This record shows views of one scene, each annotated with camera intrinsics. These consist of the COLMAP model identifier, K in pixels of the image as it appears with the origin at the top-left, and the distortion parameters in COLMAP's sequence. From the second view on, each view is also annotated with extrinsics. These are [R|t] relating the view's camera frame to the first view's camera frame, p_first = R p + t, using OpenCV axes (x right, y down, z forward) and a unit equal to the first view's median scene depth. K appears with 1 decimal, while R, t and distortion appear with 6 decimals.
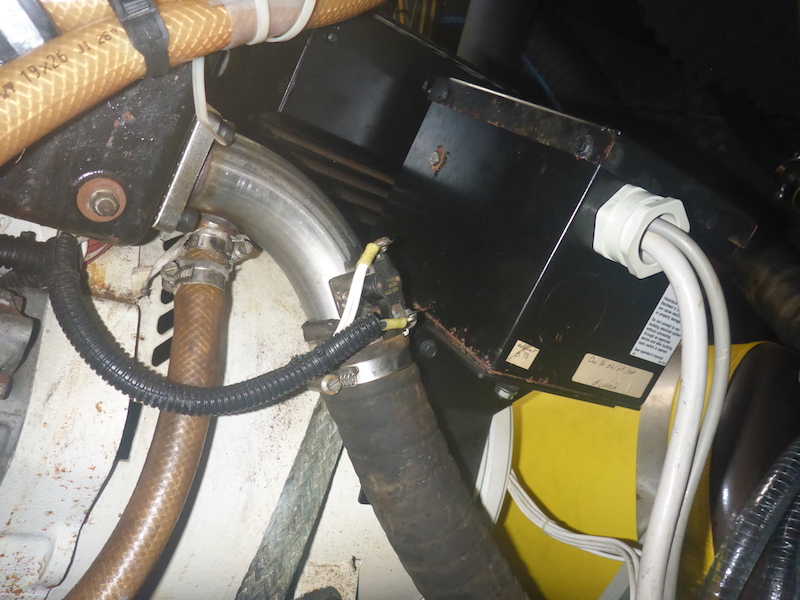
lens RADIAL K [[665.7, 0, 404.5], [0, 665.7, 298.9], [0, 0, 1]] dist [-0.041683, -0.001609]
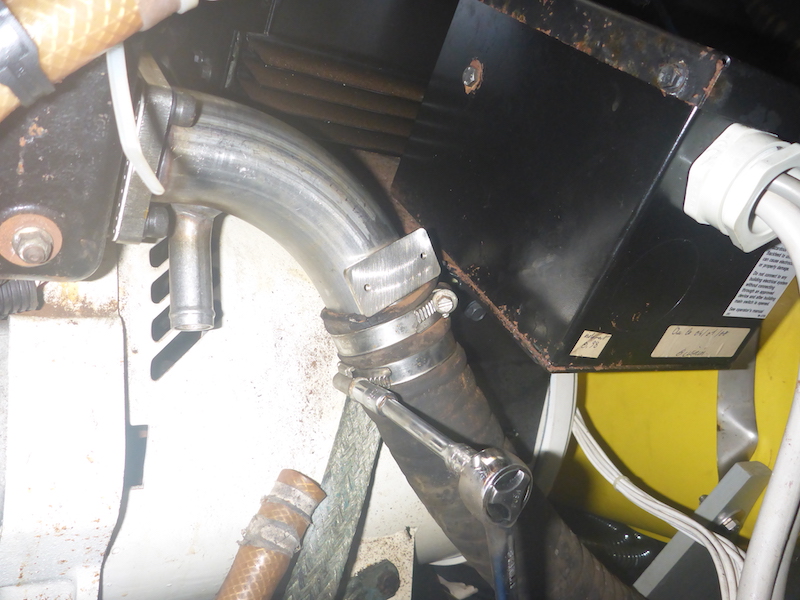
lens RADIAL K [[665.7, 0, 404.5], [0, 665.7, 298.9], [0, 0, 1]] dist [-0.041683, -0.001609]
pose [[0.993933, -0.060487, -0.091863, 0.027942], [0.080705, 0.968521, 0.235487, -0.163287], [0.074727, -0.241472, 0.967526, 0.199613]]
